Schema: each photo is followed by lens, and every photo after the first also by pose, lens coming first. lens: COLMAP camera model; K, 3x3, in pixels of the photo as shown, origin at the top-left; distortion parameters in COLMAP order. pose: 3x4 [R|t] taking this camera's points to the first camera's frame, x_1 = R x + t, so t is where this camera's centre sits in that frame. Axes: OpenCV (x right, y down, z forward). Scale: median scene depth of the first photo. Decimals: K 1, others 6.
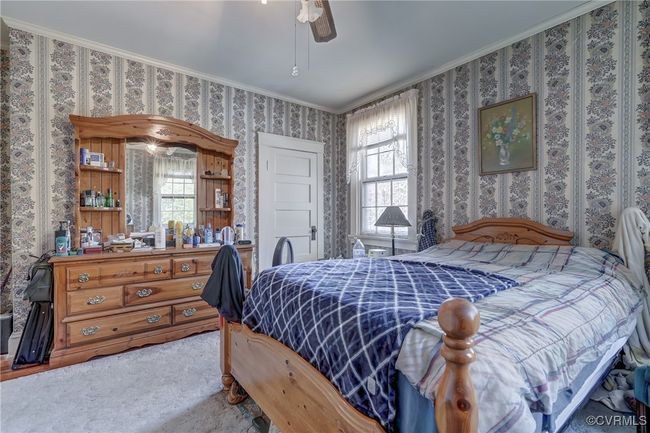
lens RADIAL K [[300.4, 0, 325.2], [0, 300.4, 216.6], [0, 0, 1]] dist [0.002429, 0.000265]
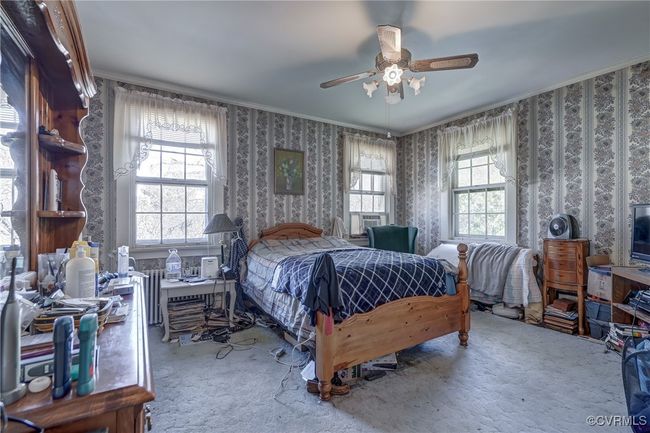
lens RADIAL K [[300.4, 0, 324.1], [0, 300.4, 215.7], [0, 0, 1]] dist [0.002429, 0.000265]
pose [[0.073605, 0.004627, 0.997277, -0.910333], [0.008650, 0.999949, -0.005278, -0.022430], [-0.997250, 0.009014, 0.073561, 0.658992]]
